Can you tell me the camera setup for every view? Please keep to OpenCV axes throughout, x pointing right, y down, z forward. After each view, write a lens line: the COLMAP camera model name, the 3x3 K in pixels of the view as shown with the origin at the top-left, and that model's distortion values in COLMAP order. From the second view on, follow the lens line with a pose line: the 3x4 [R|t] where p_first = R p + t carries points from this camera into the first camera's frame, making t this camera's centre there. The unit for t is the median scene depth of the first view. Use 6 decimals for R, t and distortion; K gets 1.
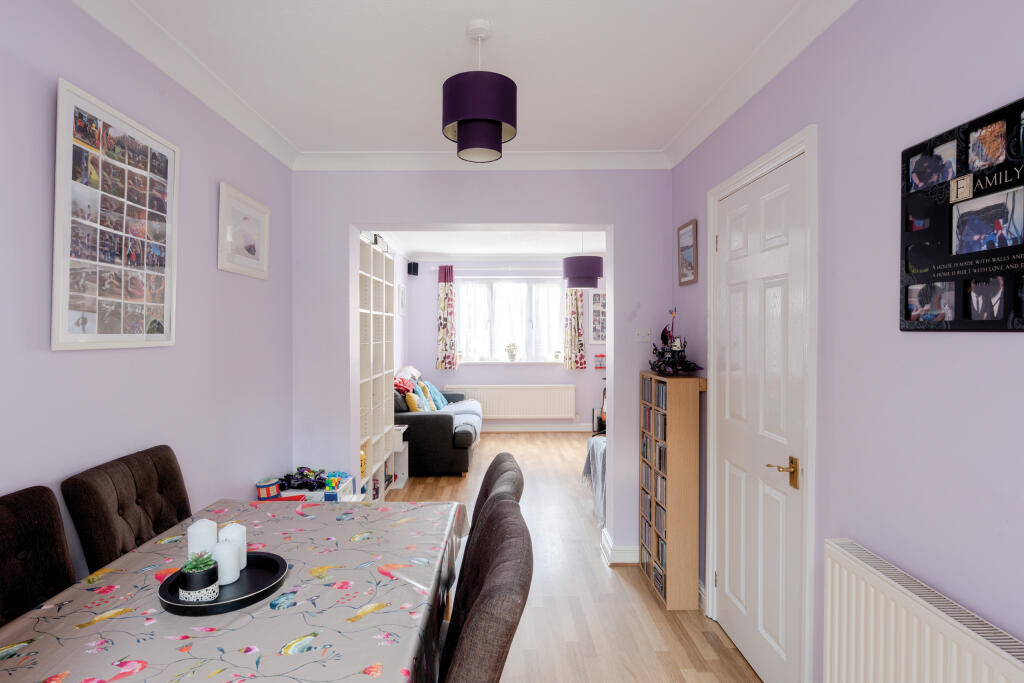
lens RADIAL K [[531.9, 0, 528.3], [0, 531.9, 346.9], [0, 0, 1]] dist [0.001202, 0.000994]
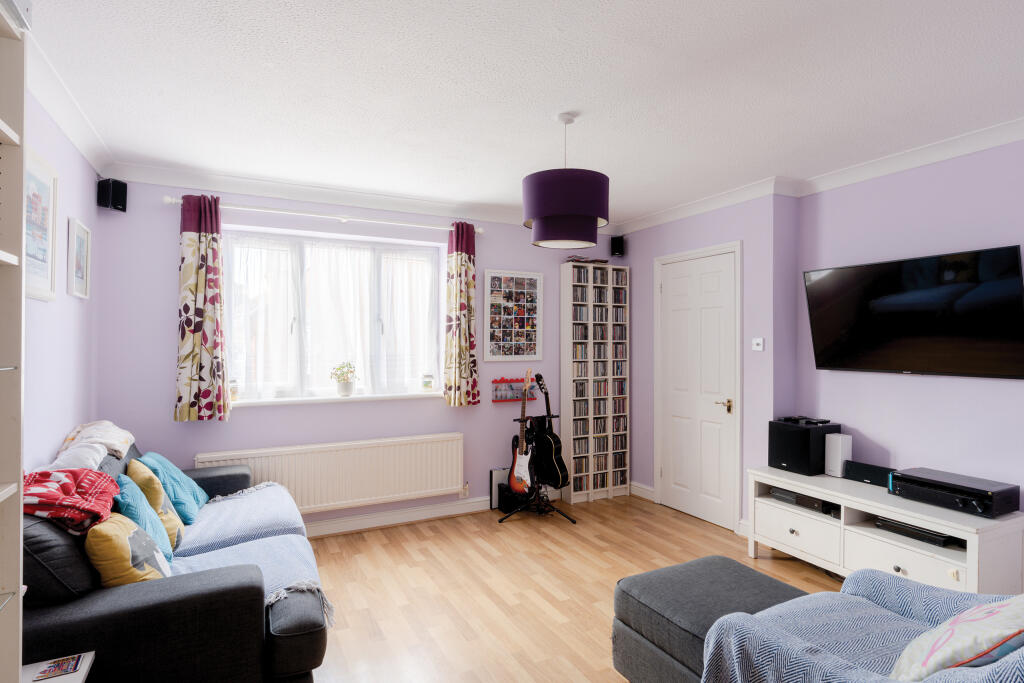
lens RADIAL K [[531.9, 0, 528.3], [0, 531.9, 346.9], [0, 0, 1]] dist [0.001202, 0.000994]
pose [[0.897990, -0.002591, 0.440008, -0.102520], [0.020011, 0.999189, -0.034955, 0.000051], [-0.439561, 0.040194, 0.897313, 0.460393]]
